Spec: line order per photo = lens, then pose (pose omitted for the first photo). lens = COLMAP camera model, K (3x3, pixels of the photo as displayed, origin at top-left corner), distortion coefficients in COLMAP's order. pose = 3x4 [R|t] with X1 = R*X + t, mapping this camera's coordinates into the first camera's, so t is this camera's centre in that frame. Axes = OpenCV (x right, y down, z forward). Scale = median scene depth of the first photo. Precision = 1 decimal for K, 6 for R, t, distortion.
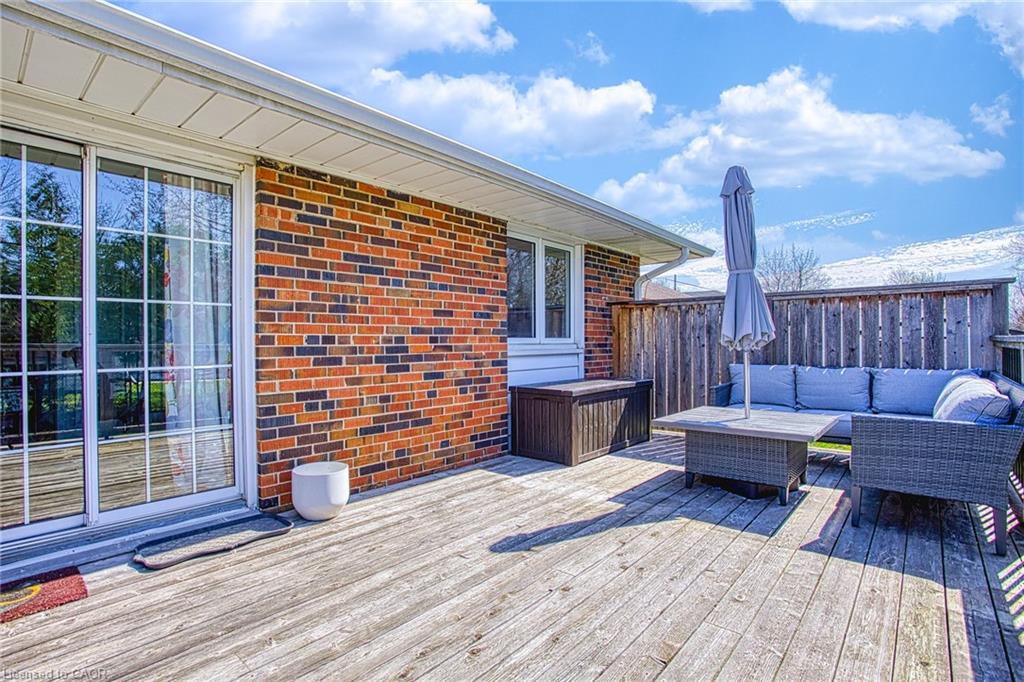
lens RADIAL K [[518.2, 0, 512.0], [0, 518.2, 341.0], [0, 0, 1]] dist [-0.075960, 0.036571]
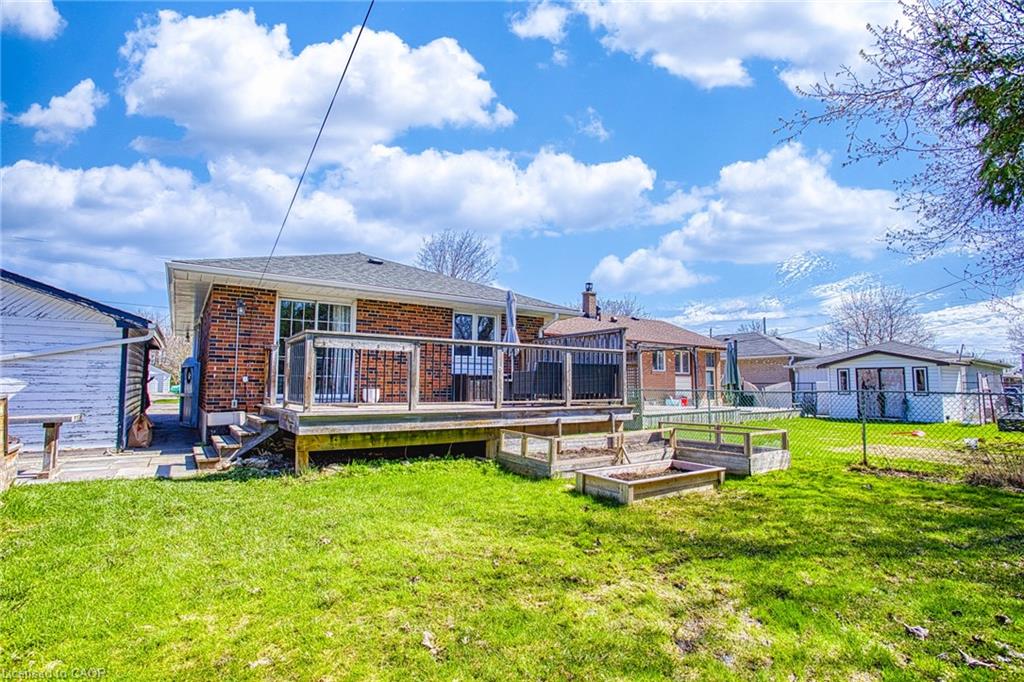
lens RADIAL K [[518.2, 0, 512.0], [0, 518.2, 341.0], [0, 0, 1]] dist [-0.075960, 0.036571]
pose [[0.971120, -0.010654, -0.238354, 1.078428], [-0.009866, 0.996355, -0.084733, 0.170277], [0.238388, 0.084638, 0.967475, -1.686319]]
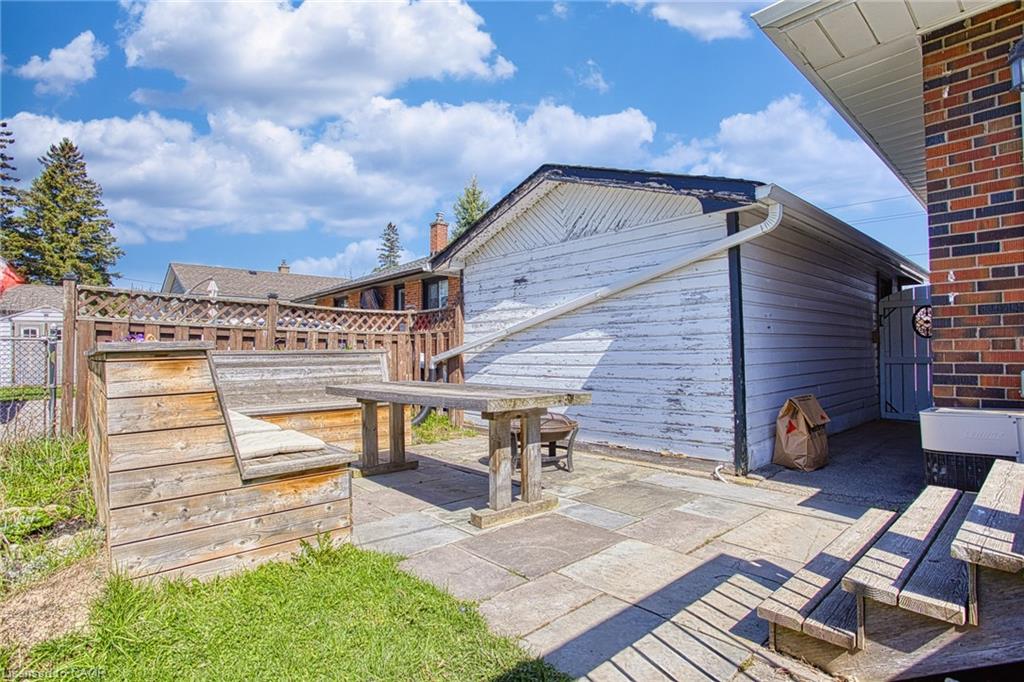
lens RADIAL K [[518.2, 0, 512.0], [0, 518.2, 341.0], [0, 0, 1]] dist [-0.075960, 0.036571]
pose [[-0.126034, -0.021566, -0.991791, 0.029822], [0.006341, 0.999726, -0.022544, 0.227683], [0.992006, -0.009130, -0.125863, -0.305366]]
